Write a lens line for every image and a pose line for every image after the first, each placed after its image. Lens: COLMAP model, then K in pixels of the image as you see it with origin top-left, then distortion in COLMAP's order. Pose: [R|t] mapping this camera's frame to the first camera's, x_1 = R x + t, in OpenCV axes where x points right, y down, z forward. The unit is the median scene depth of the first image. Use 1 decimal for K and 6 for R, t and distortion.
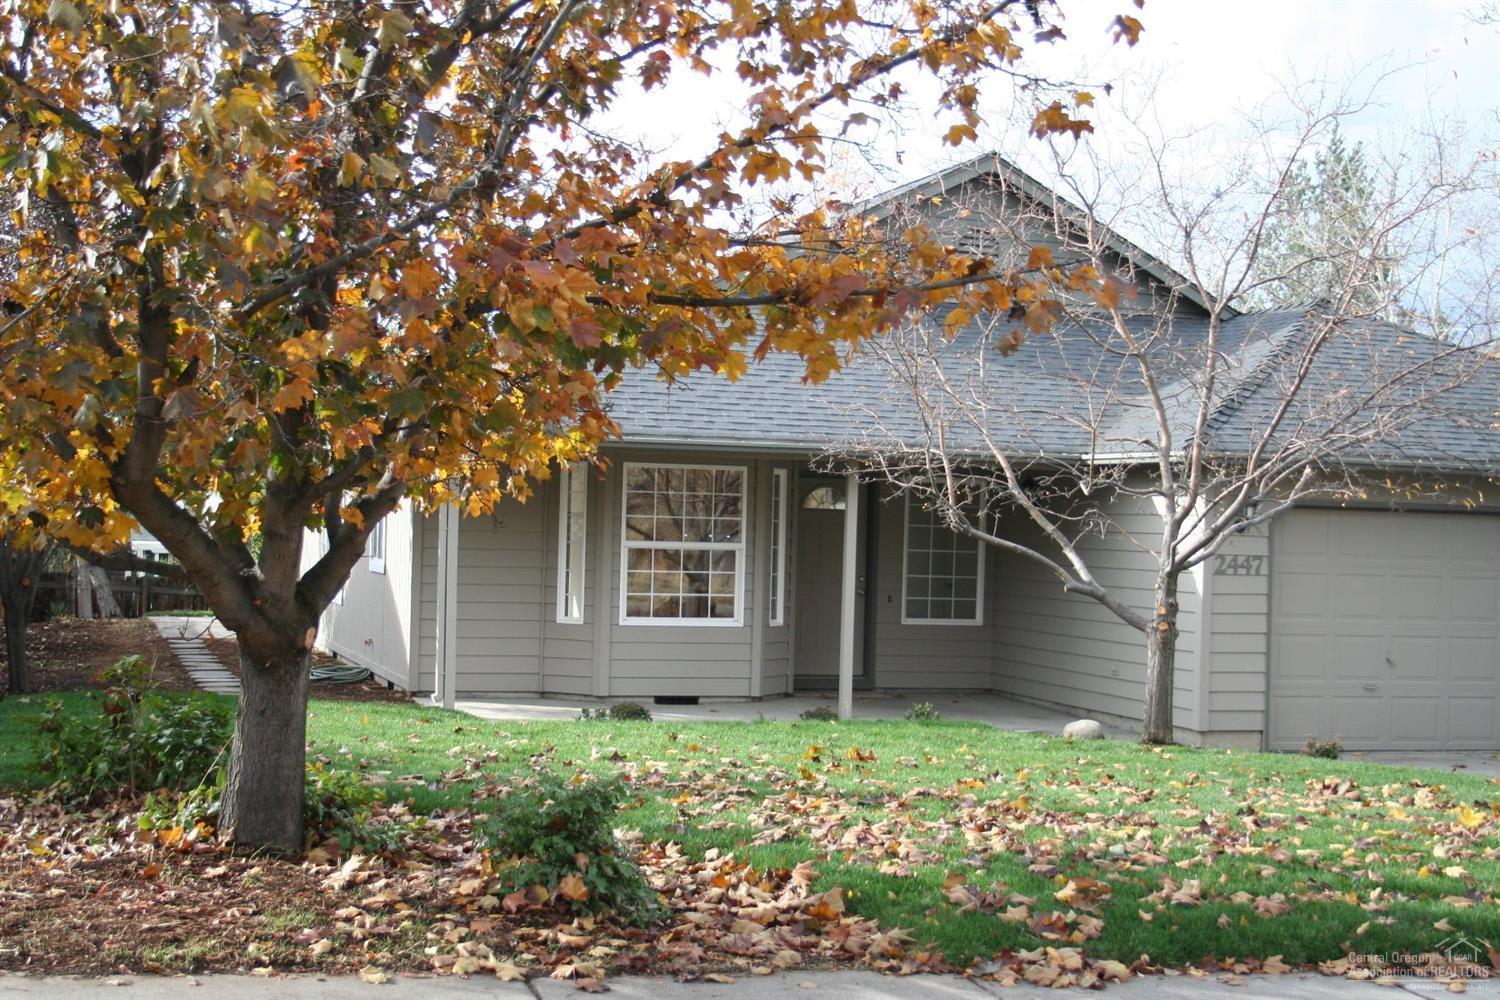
lens RADIAL K [[2227.0, 0, 752.7], [0, 2227.0, 499.7], [0, 0, 1]] dist [-0.028156, 0.000000]
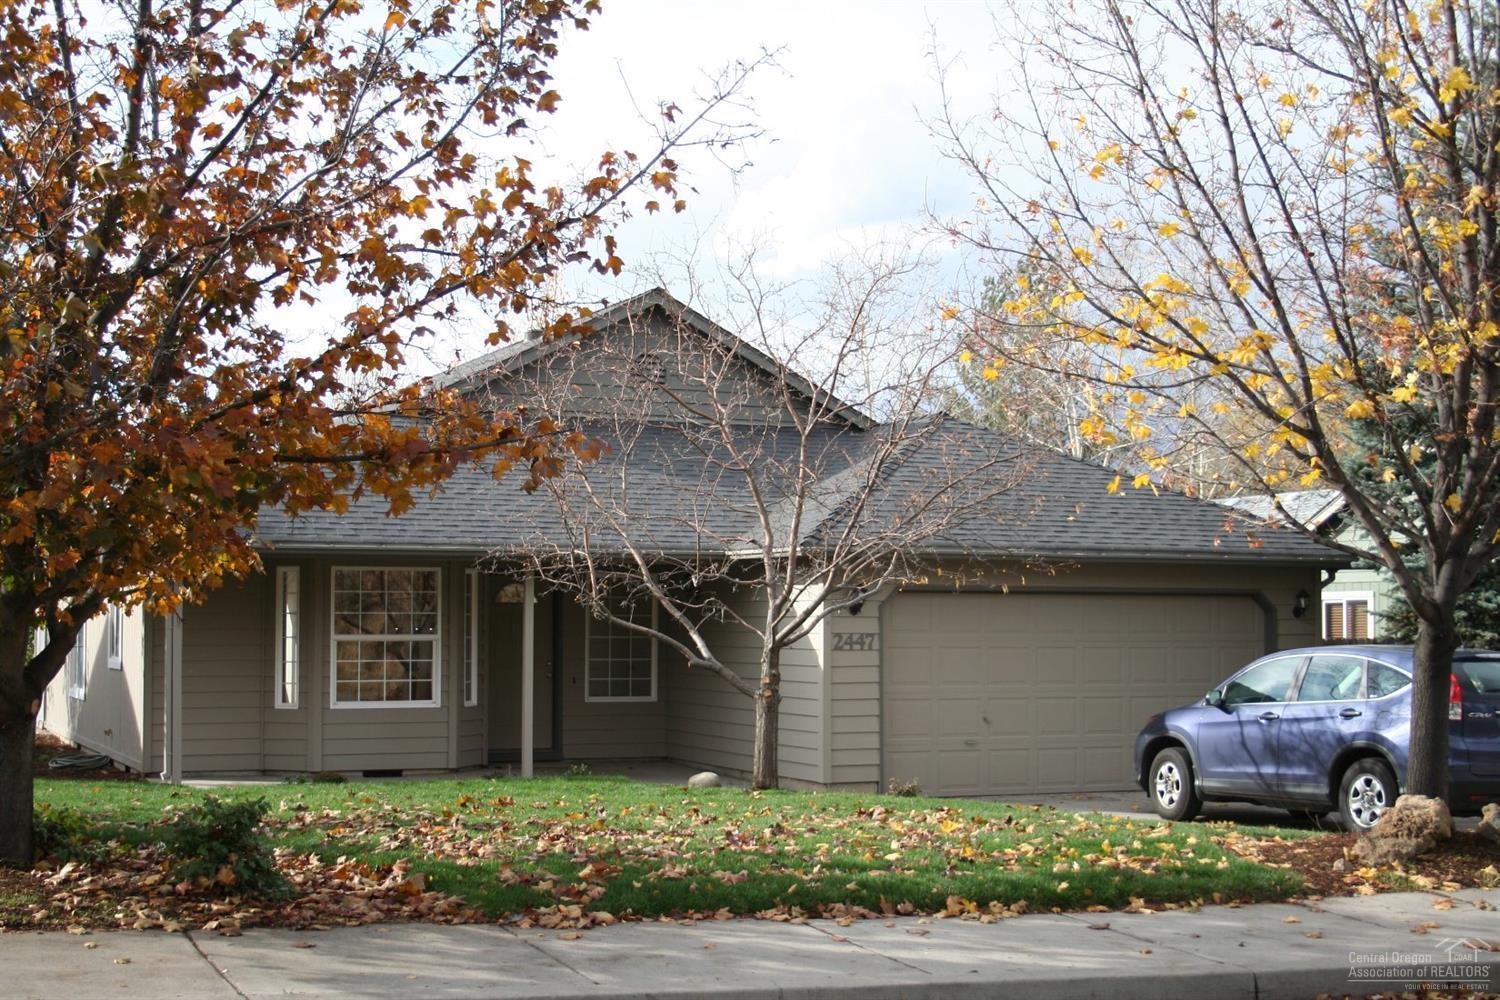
lens RADIAL K [[2227.0, 0, 747.1], [0, 2227.0, 501.2], [0, 0, 1]] dist [-0.028156, 0.000000]
pose [[0.994661, -0.020107, 0.101217, 0.102198], [0.024189, 0.998936, -0.039267, -0.000398], [-0.100320, 0.041506, 0.994089, -0.413037]]
